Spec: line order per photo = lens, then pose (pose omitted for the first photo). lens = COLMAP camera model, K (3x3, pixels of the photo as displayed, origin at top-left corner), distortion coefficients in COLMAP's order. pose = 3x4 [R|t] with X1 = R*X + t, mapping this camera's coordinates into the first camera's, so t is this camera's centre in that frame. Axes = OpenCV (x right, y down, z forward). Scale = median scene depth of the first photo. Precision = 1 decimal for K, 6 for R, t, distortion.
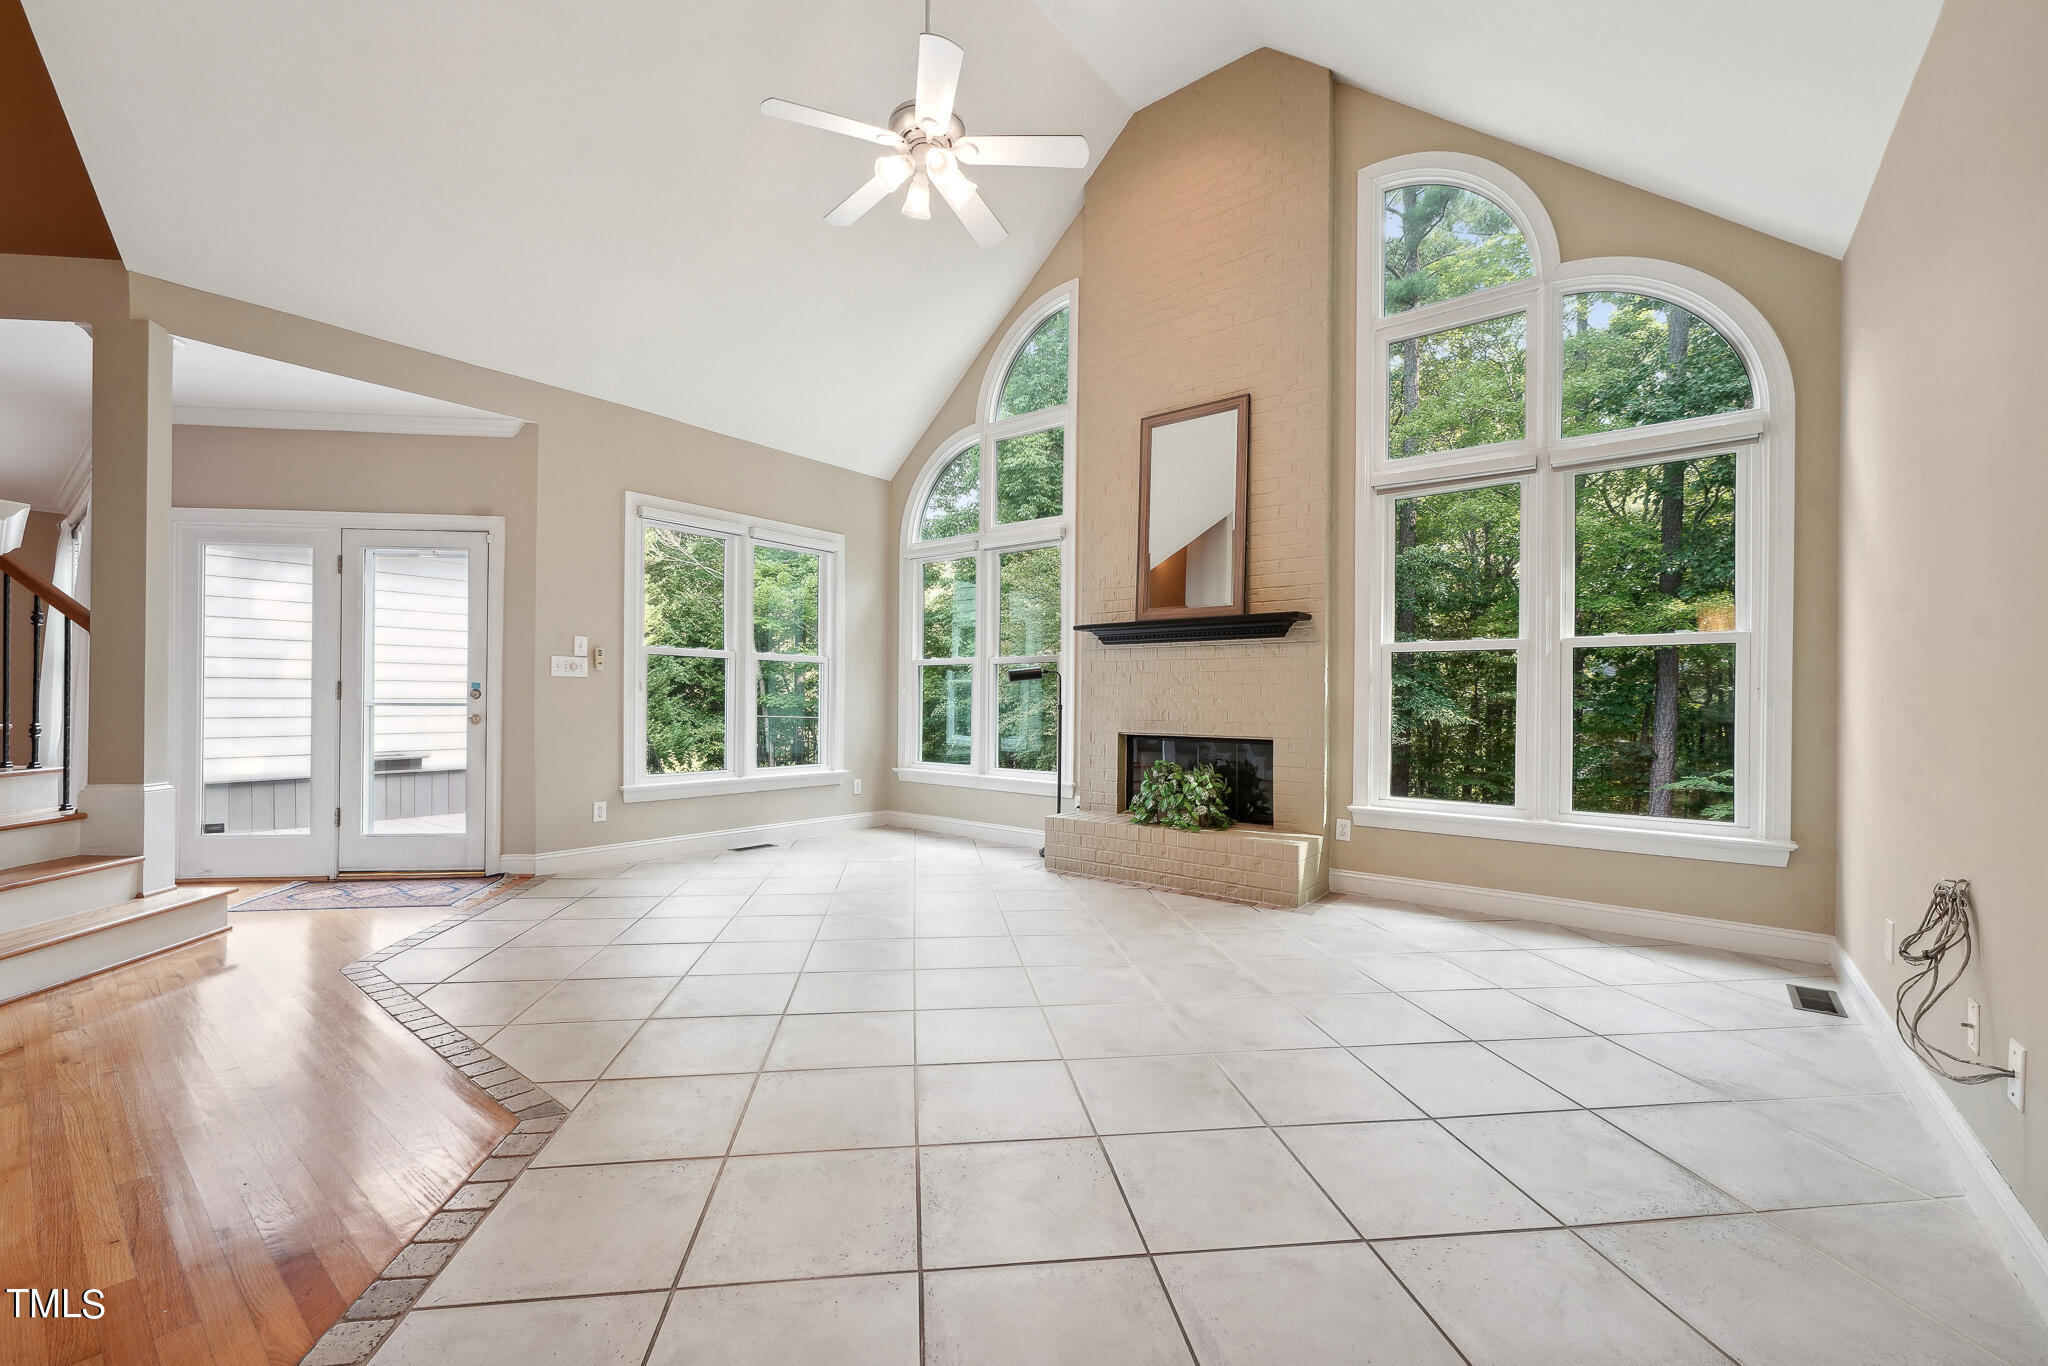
lens RADIAL K [[833.4, 0, 1013.7], [0, 833.4, 698.3], [0, 0, 1]] dist [-0.000341, -0.000067]
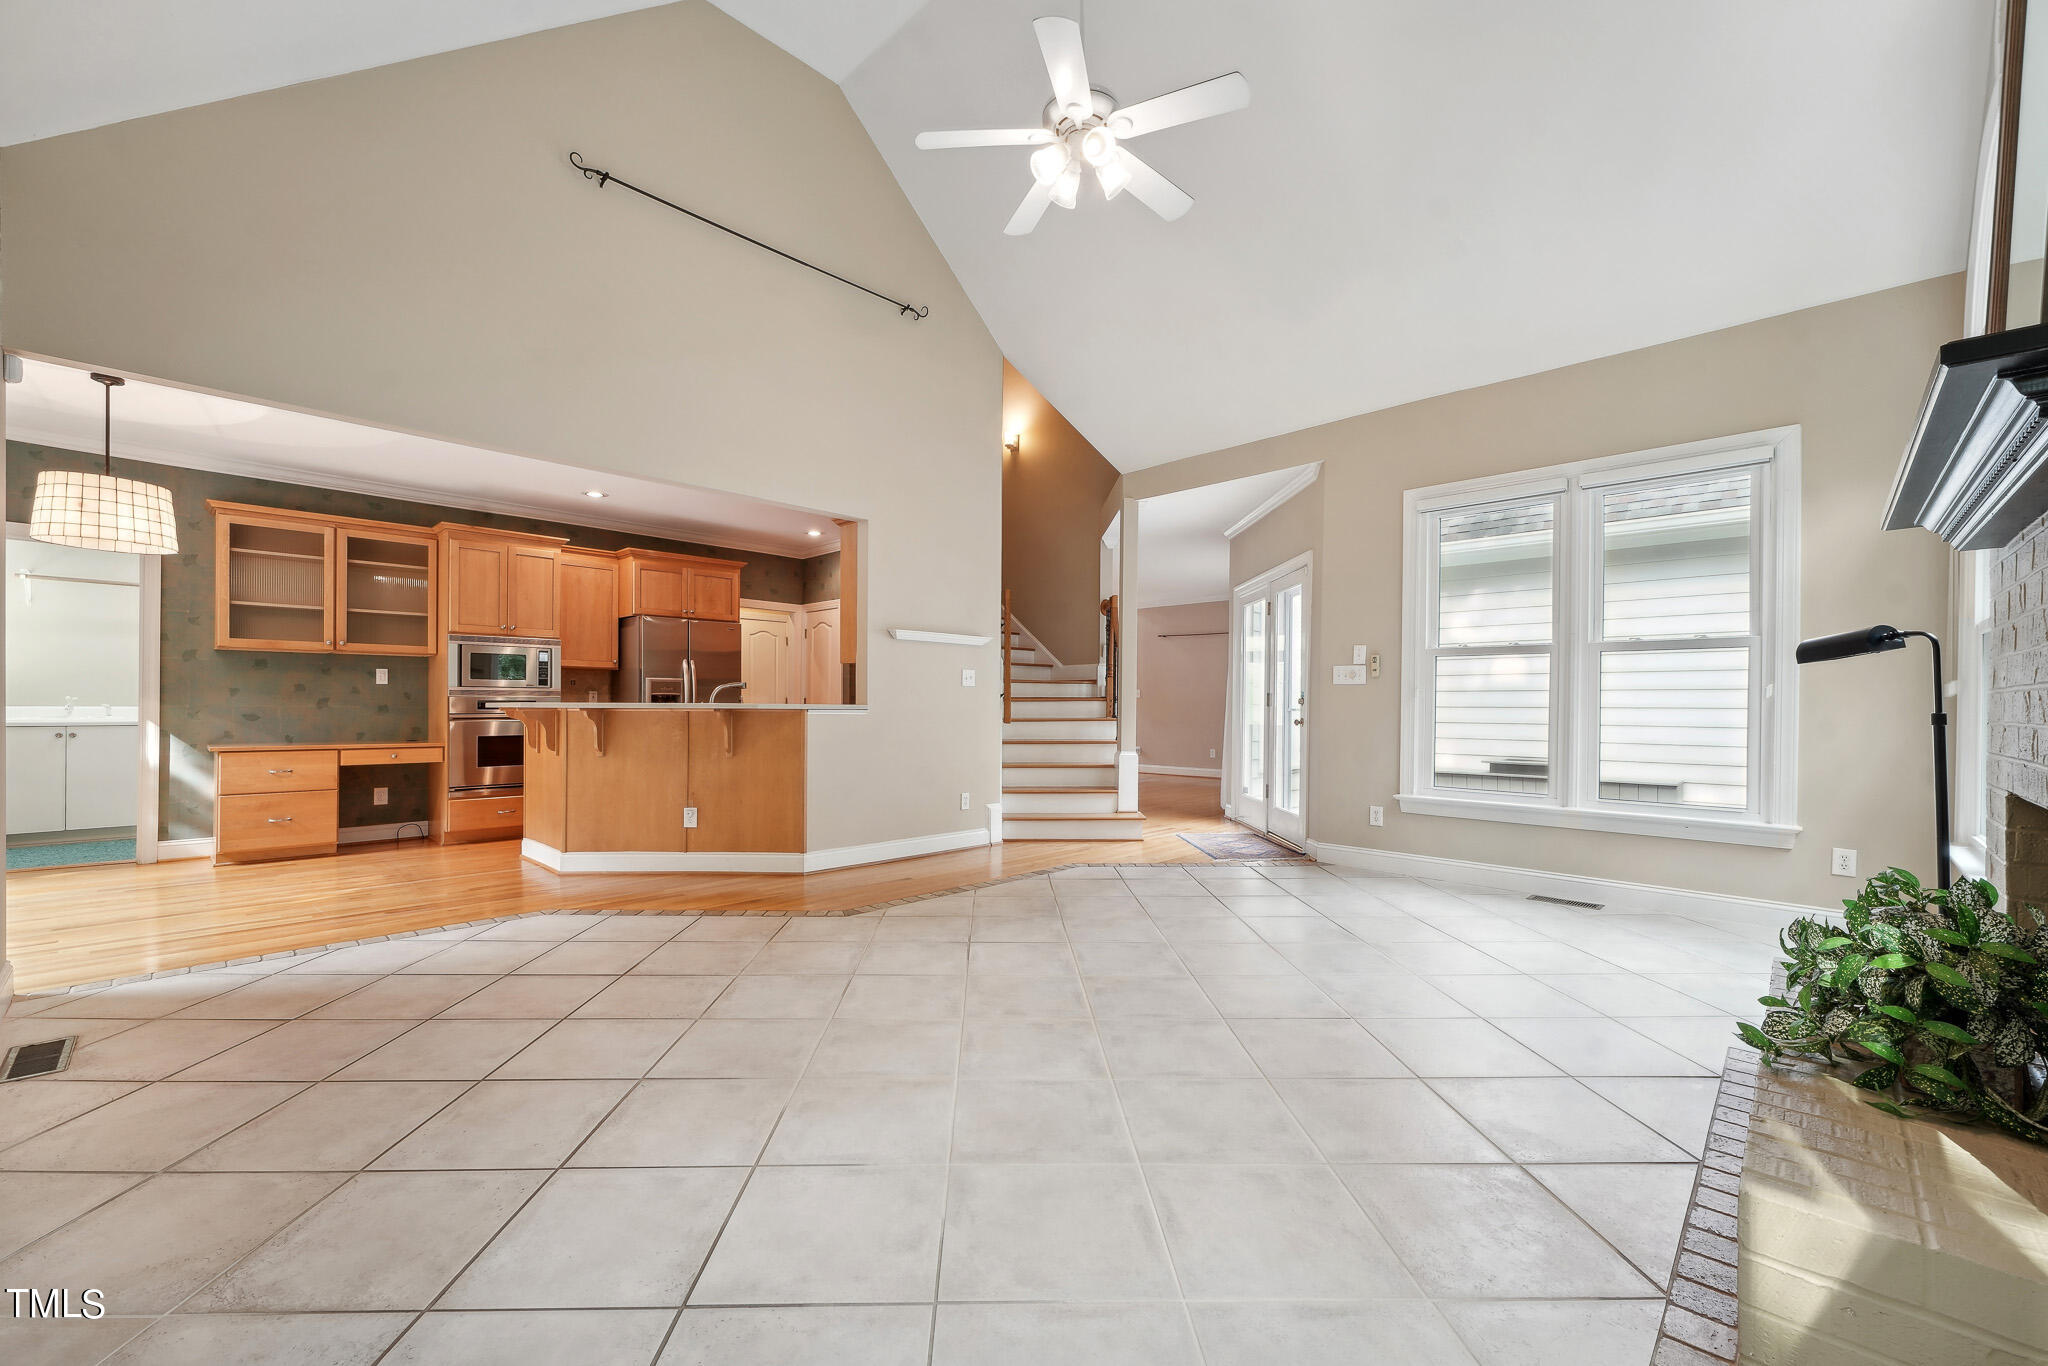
lens RADIAL K [[833.4, 0, 1012.3], [0, 833.4, 694.9], [0, 0, 1]] dist [-0.000341, -0.000067]
pose [[-0.101859, -0.017949, -0.994637, 0.572256], [-0.002015, 0.999839, -0.017837, 0.007739], [0.994797, 0.000187, -0.101879, 0.669445]]
